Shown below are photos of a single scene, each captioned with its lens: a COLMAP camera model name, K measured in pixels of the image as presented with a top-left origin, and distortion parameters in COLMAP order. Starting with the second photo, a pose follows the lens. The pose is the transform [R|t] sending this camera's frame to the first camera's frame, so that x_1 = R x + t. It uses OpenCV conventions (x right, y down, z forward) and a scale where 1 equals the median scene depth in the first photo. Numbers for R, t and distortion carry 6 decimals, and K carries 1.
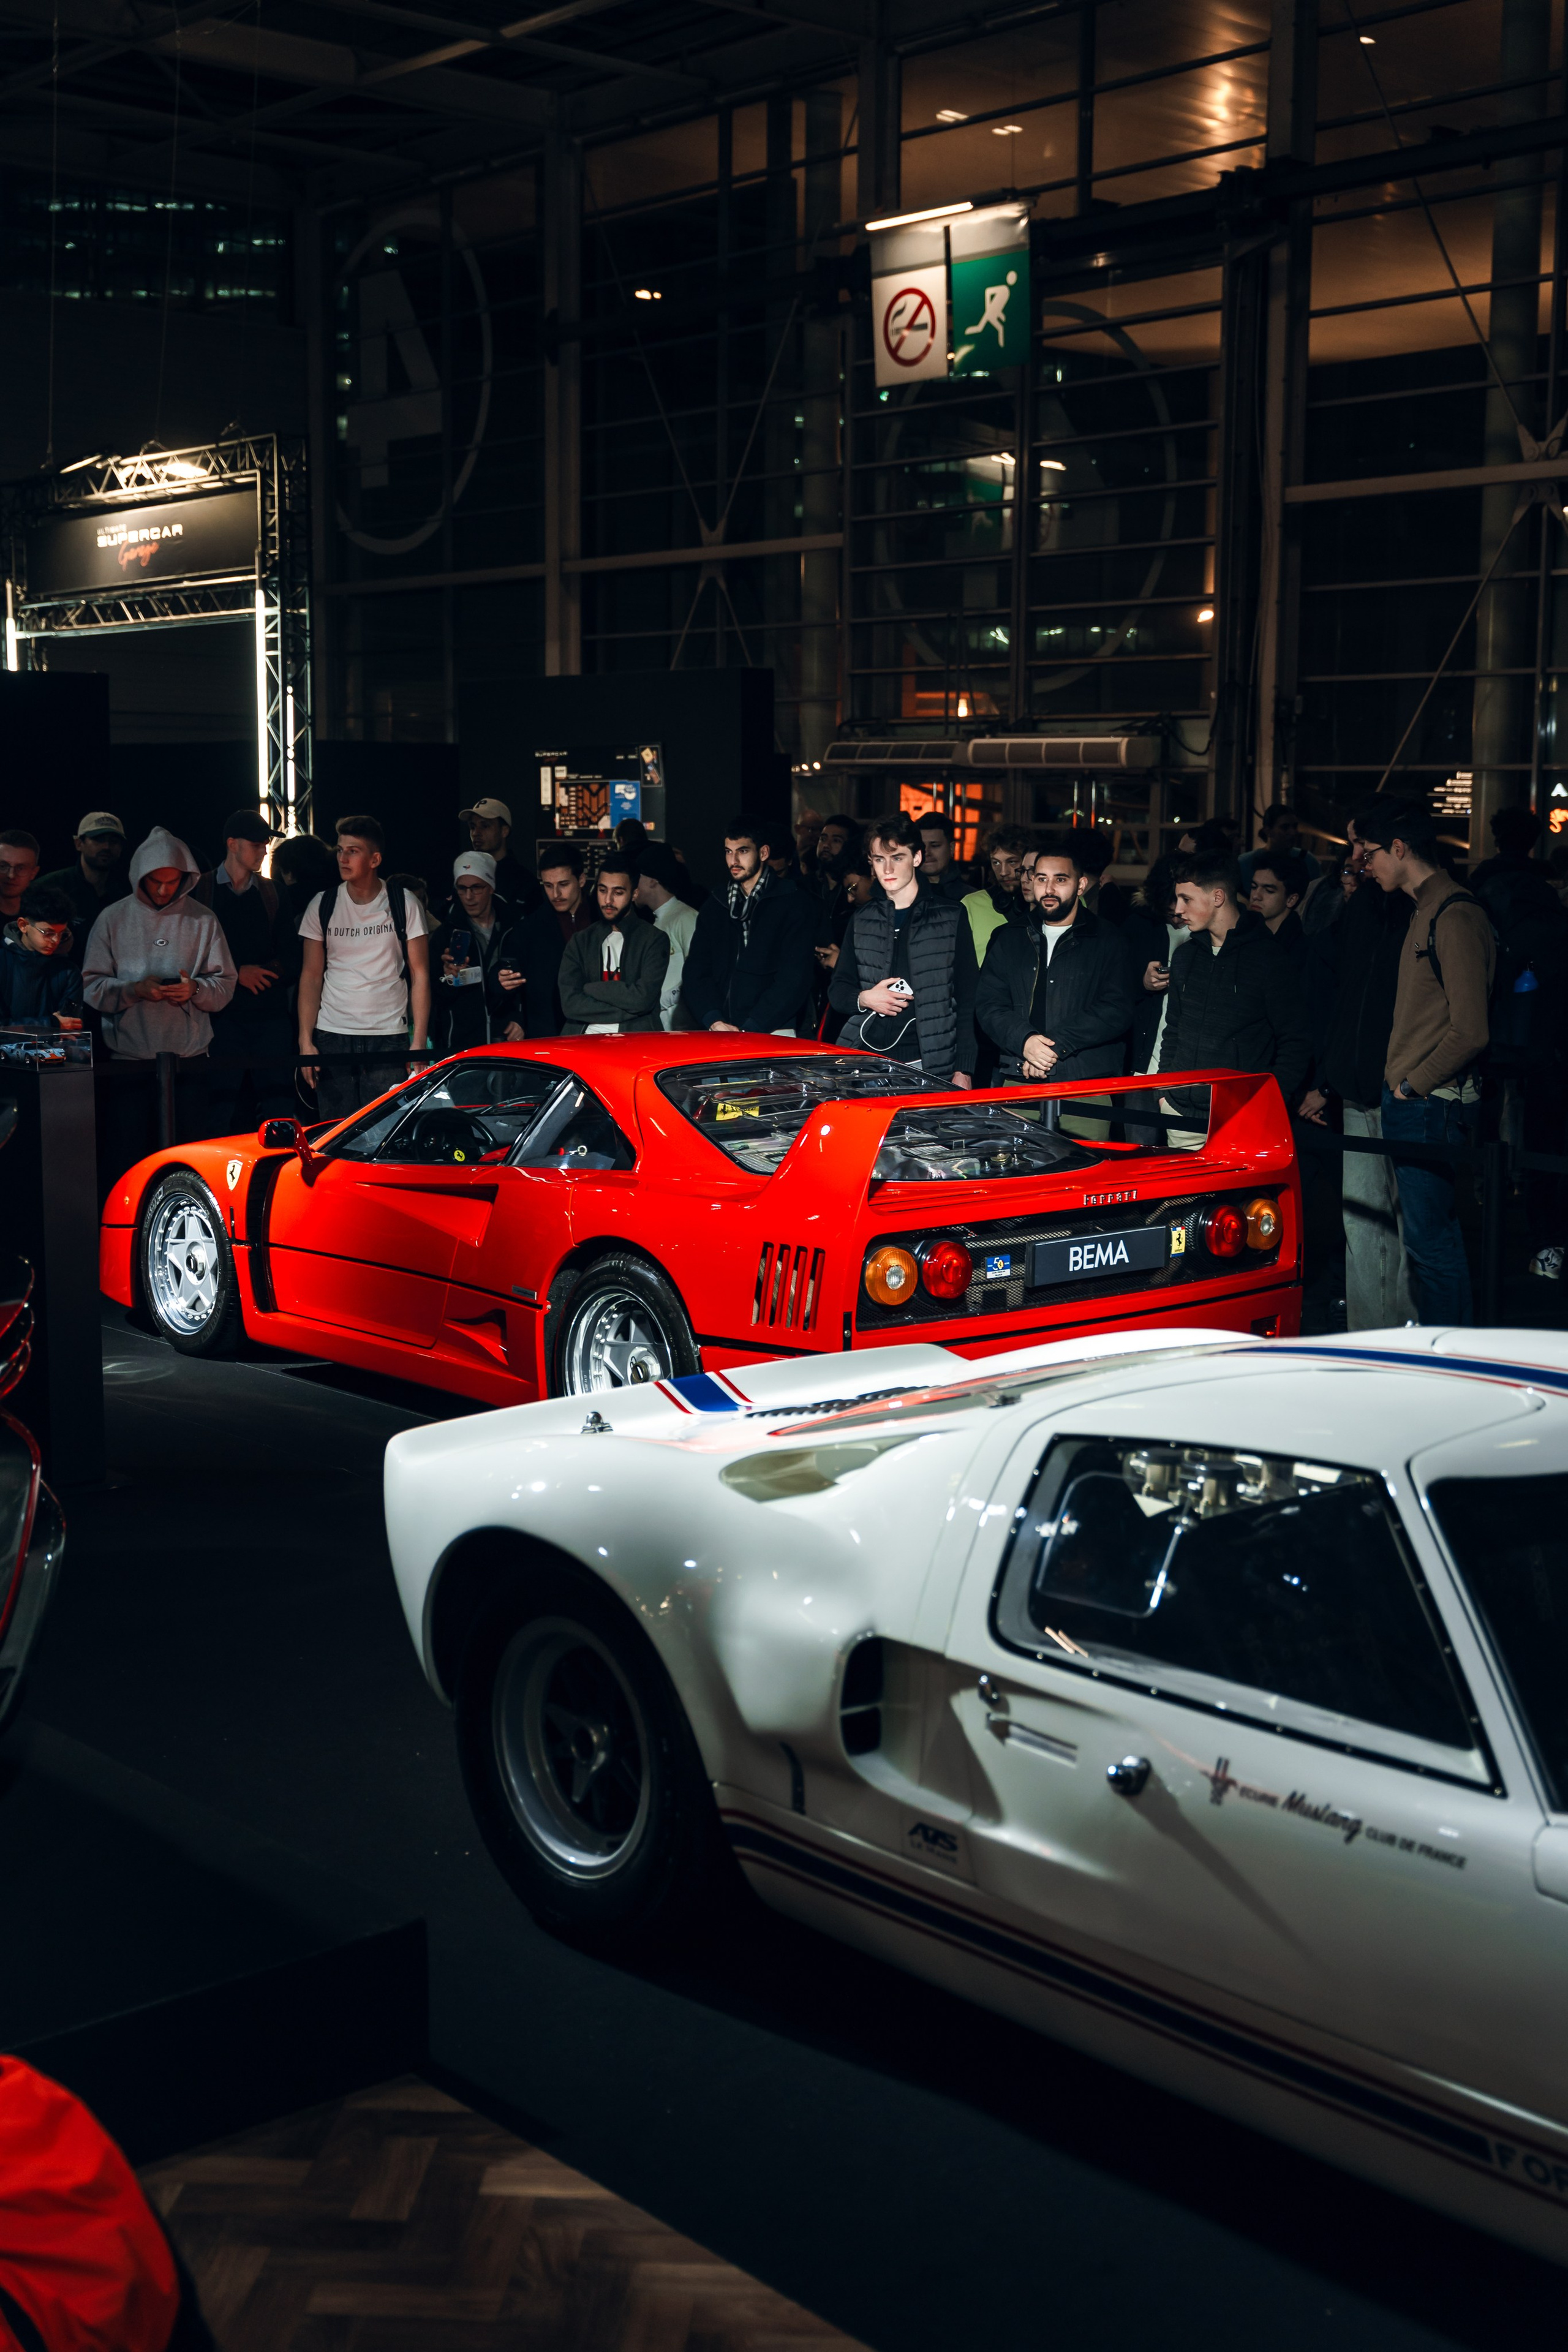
lens RADIAL K [[2832.5, 0, 784.0], [0, 2832.5, 1176.0], [0, 0, 1]] dist [0.010446, 0.029704]
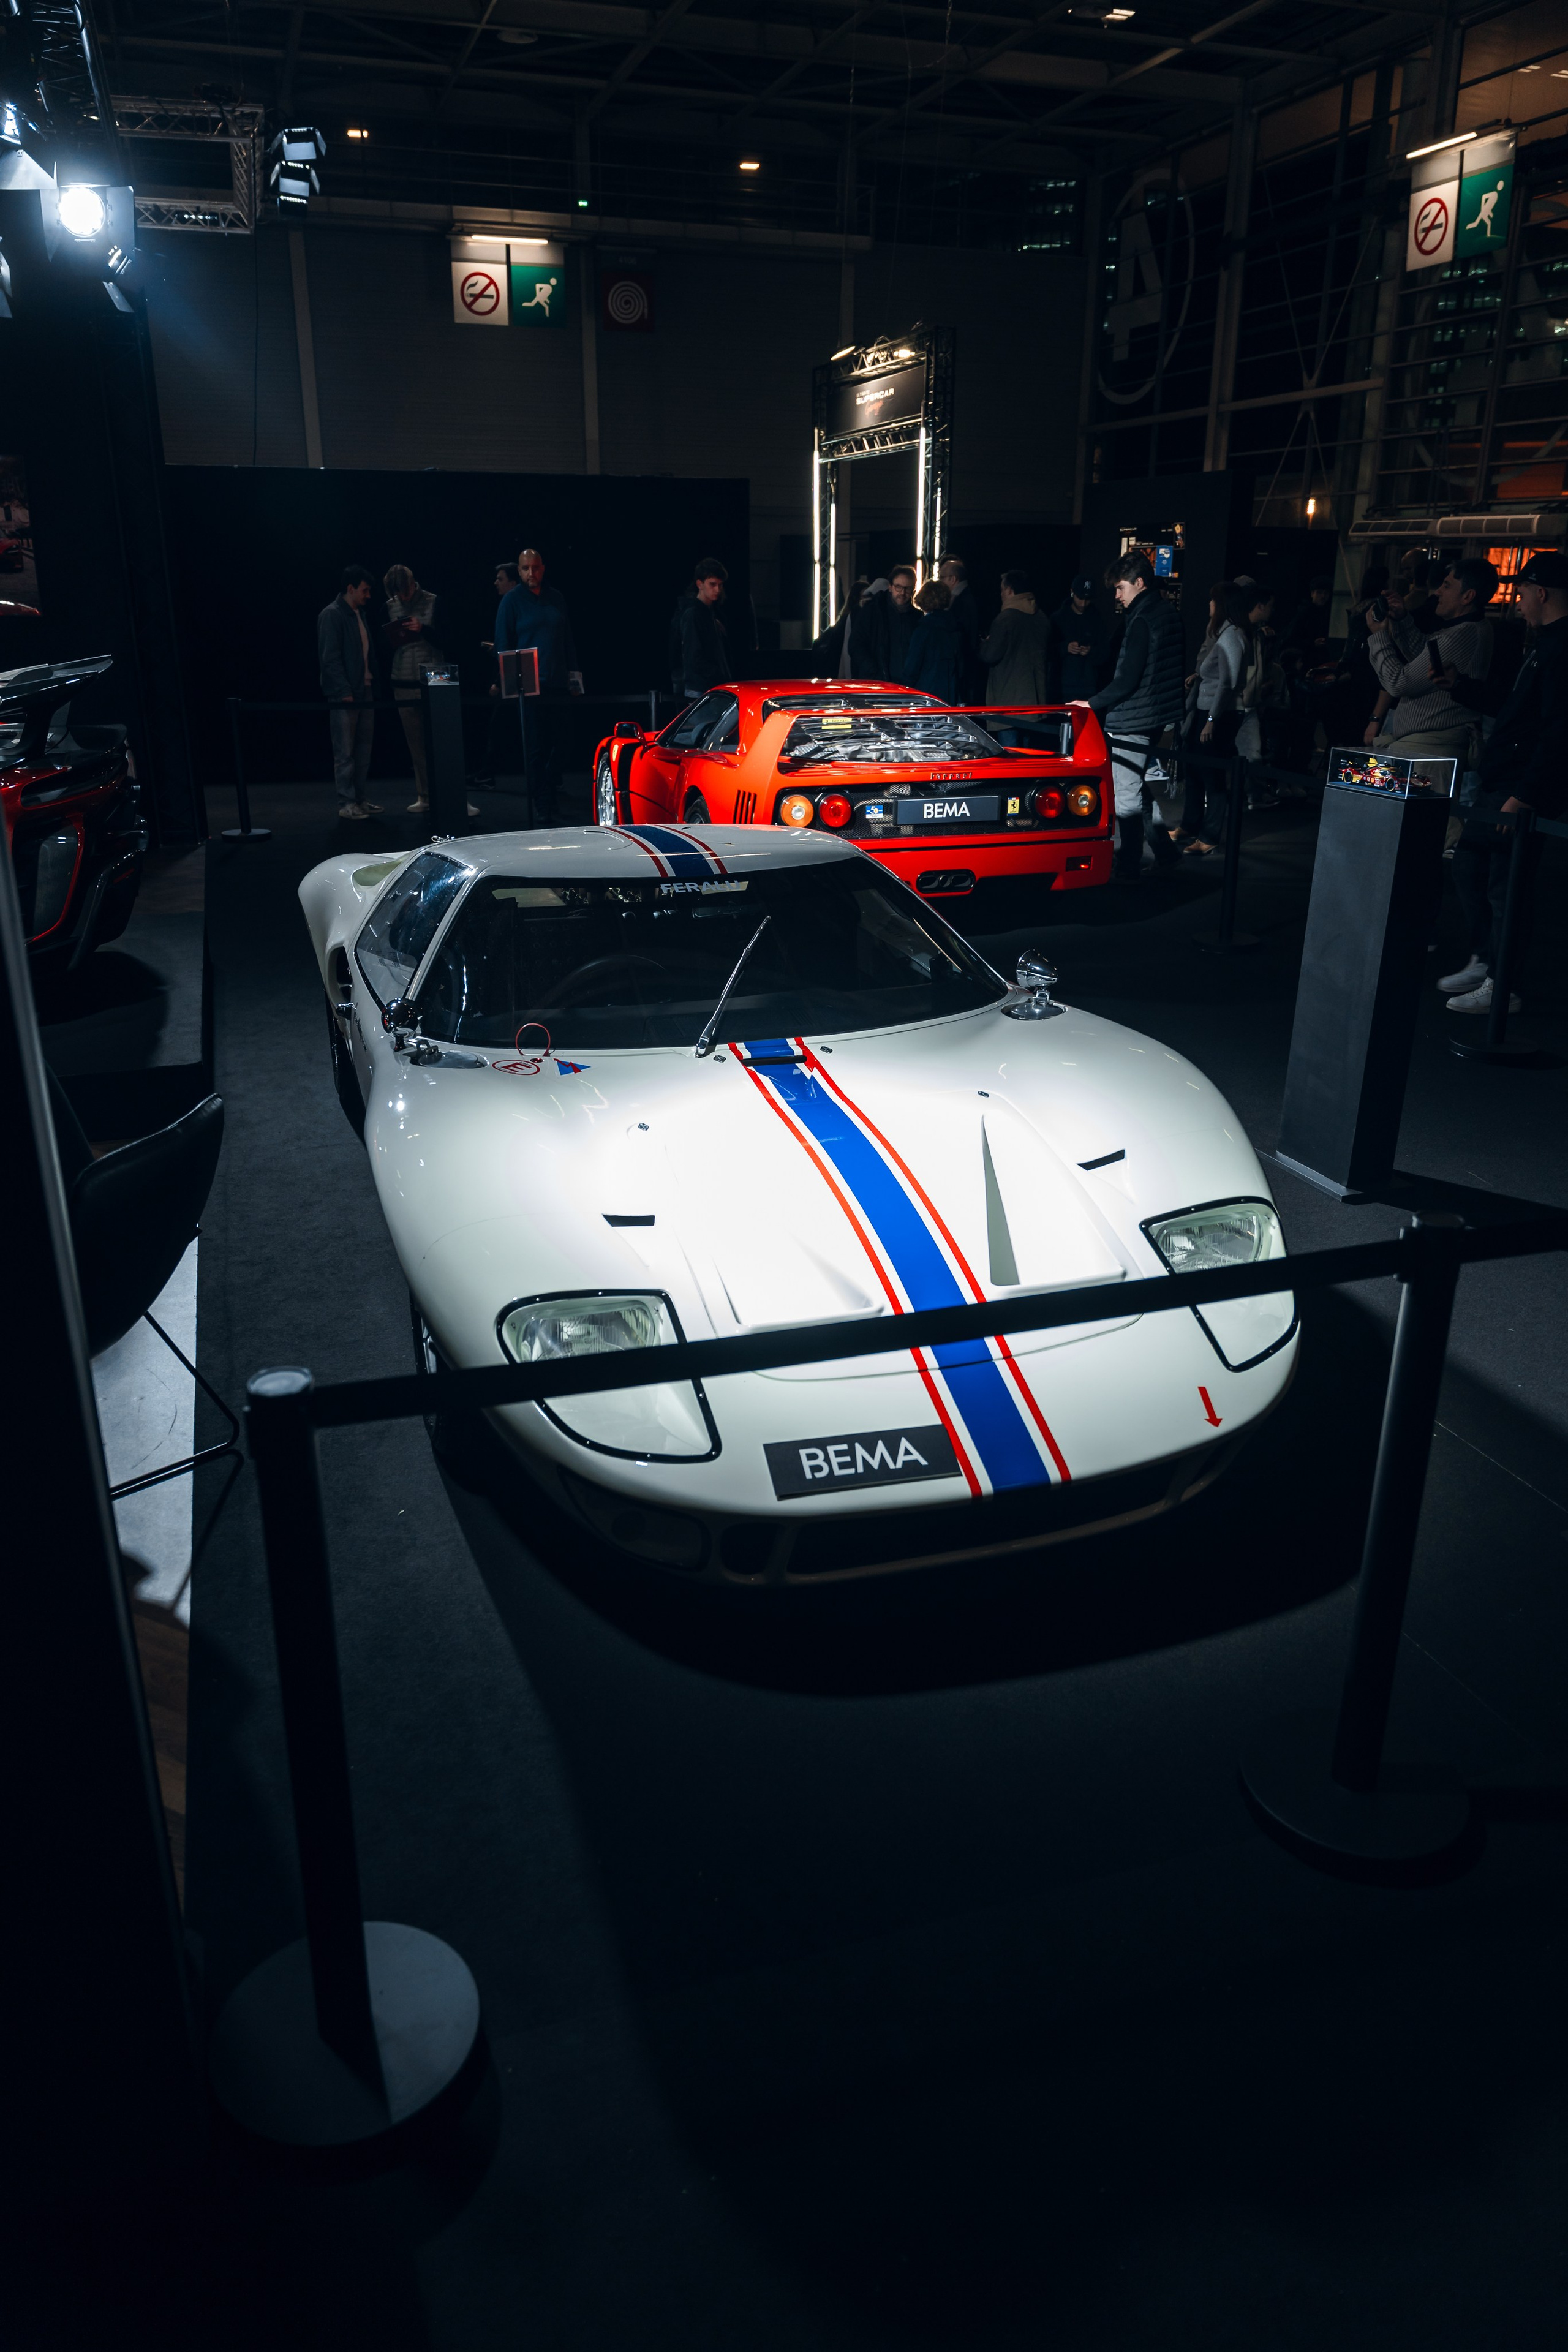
lens RADIAL K [[1604.3, 0, 784.0], [0, 1604.3, 1176.0], [0, 0, 1]] dist [0.003907, -0.022750]
pose [[0.921453, 0.132689, -0.365128, 0.111005], [-0.046444, 0.970748, 0.235566, 0.005052], [0.385705, -0.200105, 0.900661, 0.007112]]
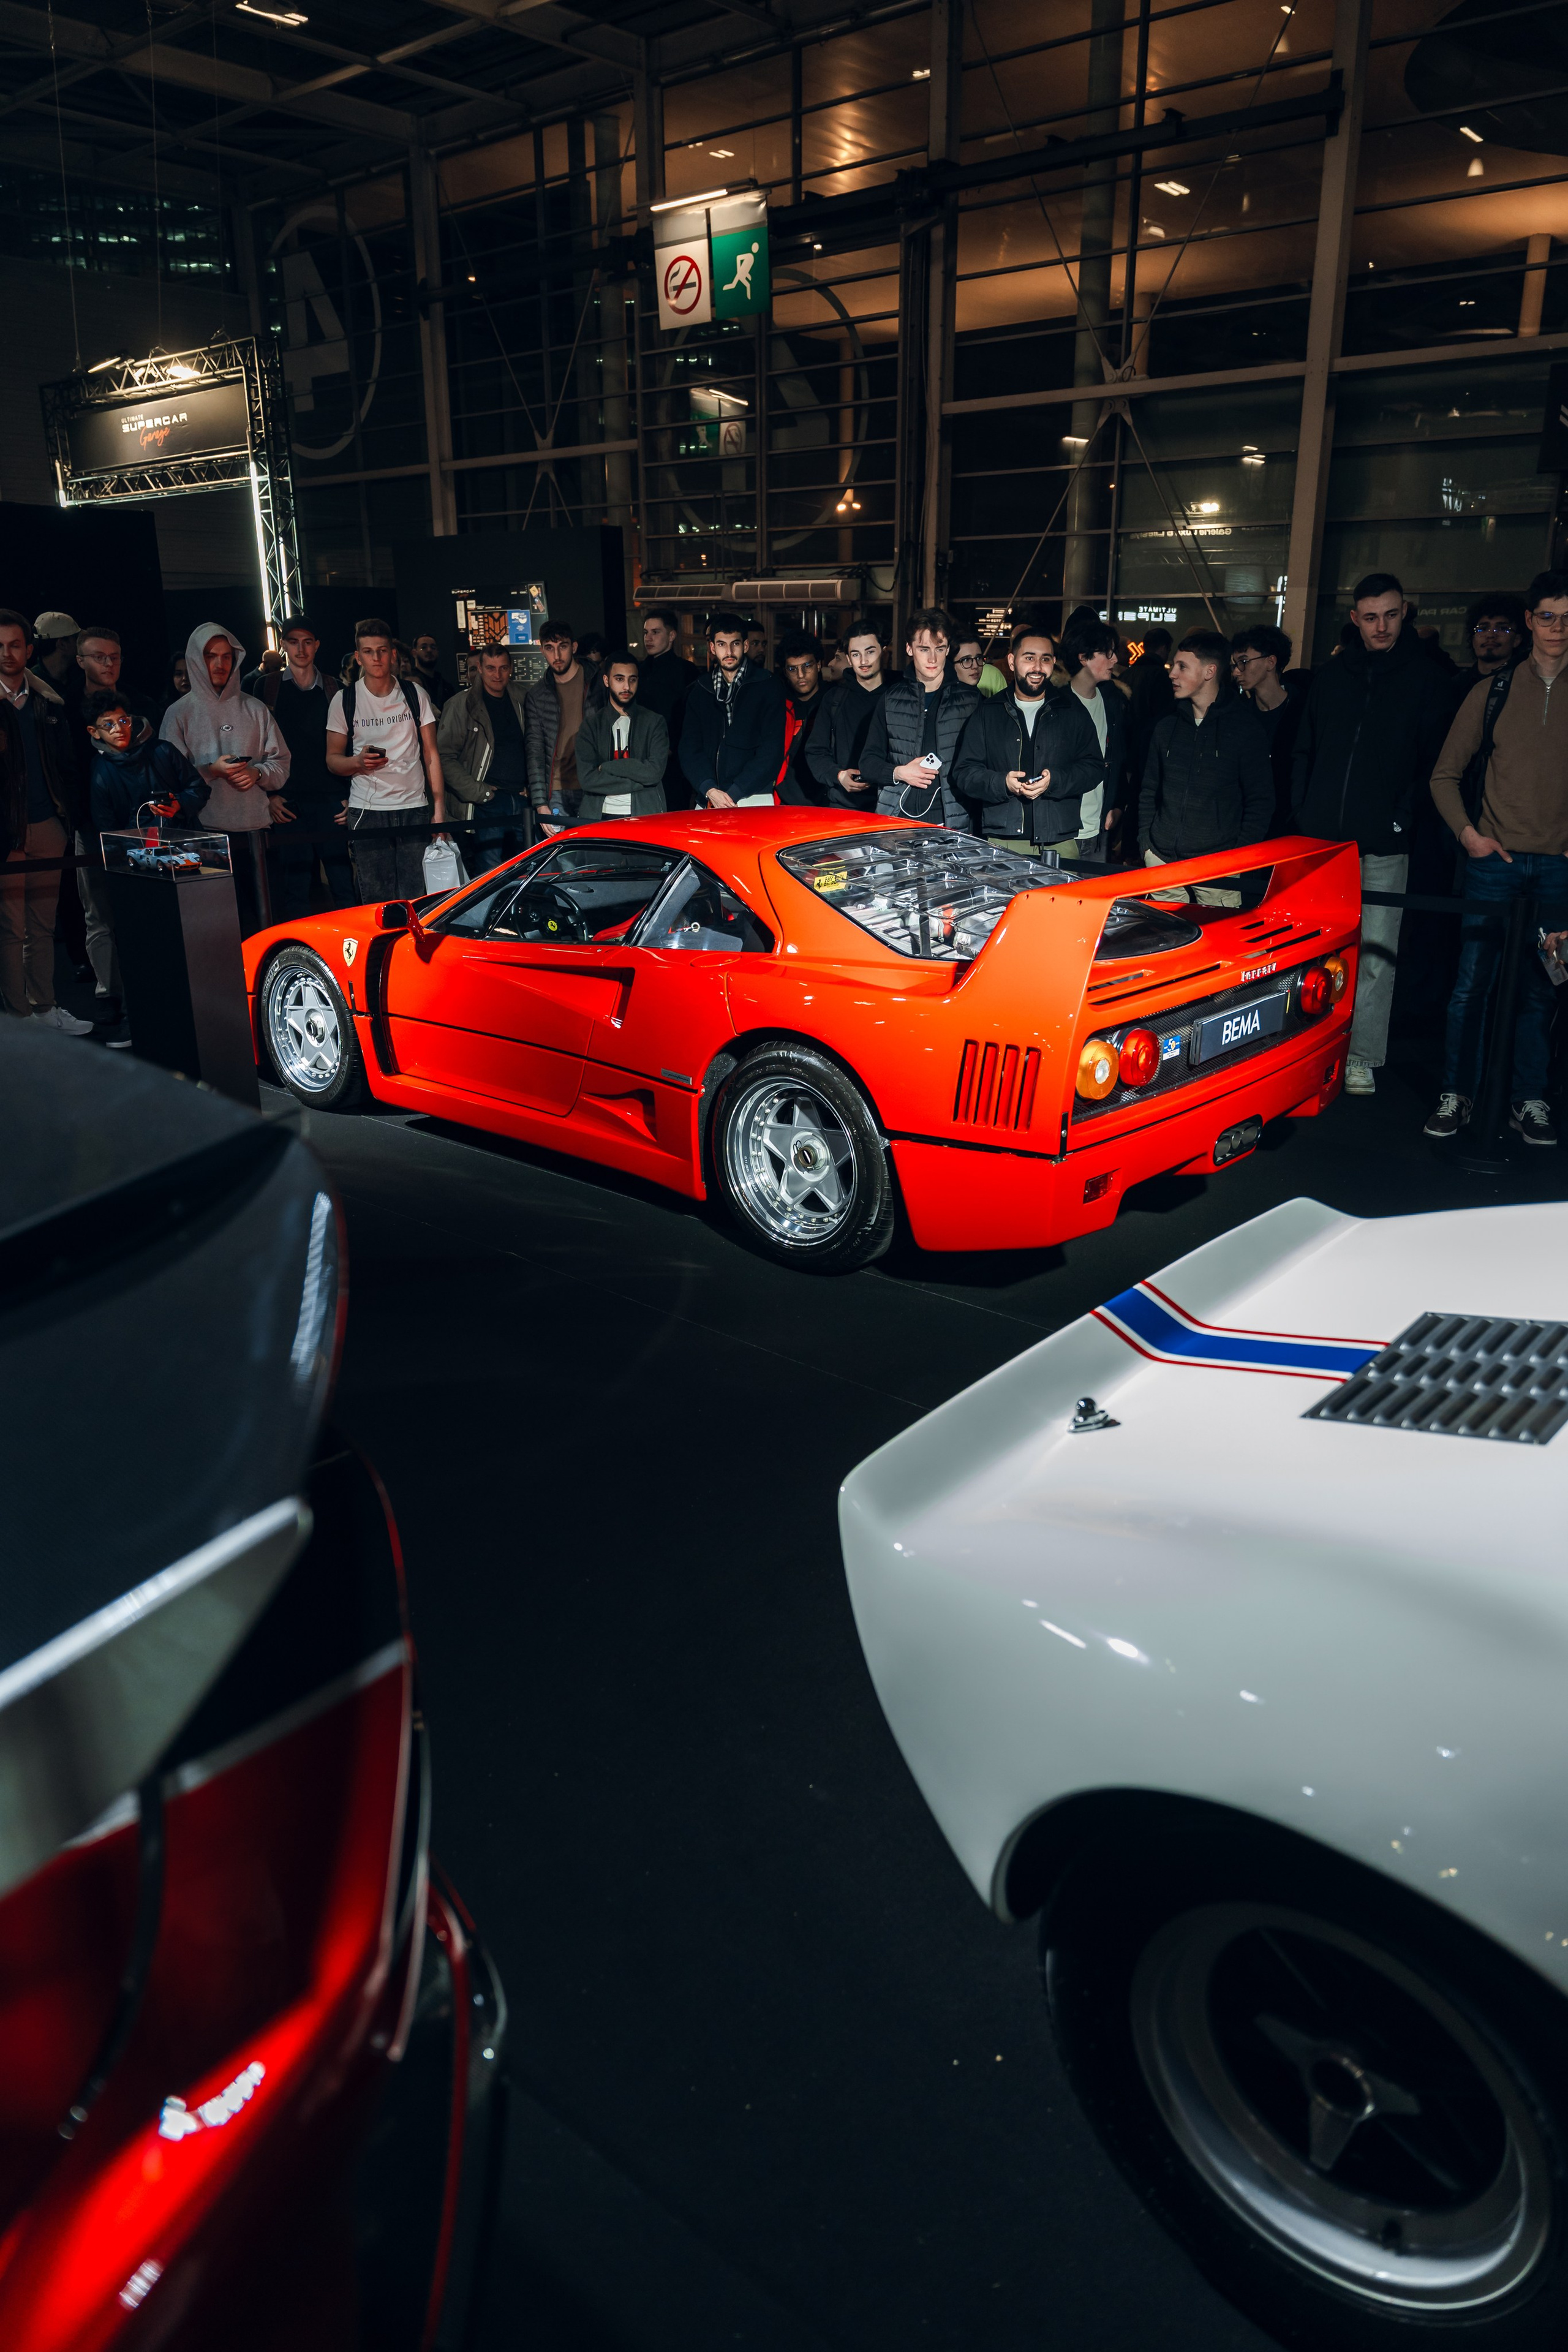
lens RADIAL K [[1590.8, 0, 784.0], [0, 1590.8, 1176.0], [0, 0, 1]] dist [-0.000060, -0.007854]
pose [[0.990164, -0.054384, 0.128906, -0.036803], [0.028259, 0.980110, 0.196430, -0.010386], [-0.137025, -0.190856, 0.972007, 0.119134]]
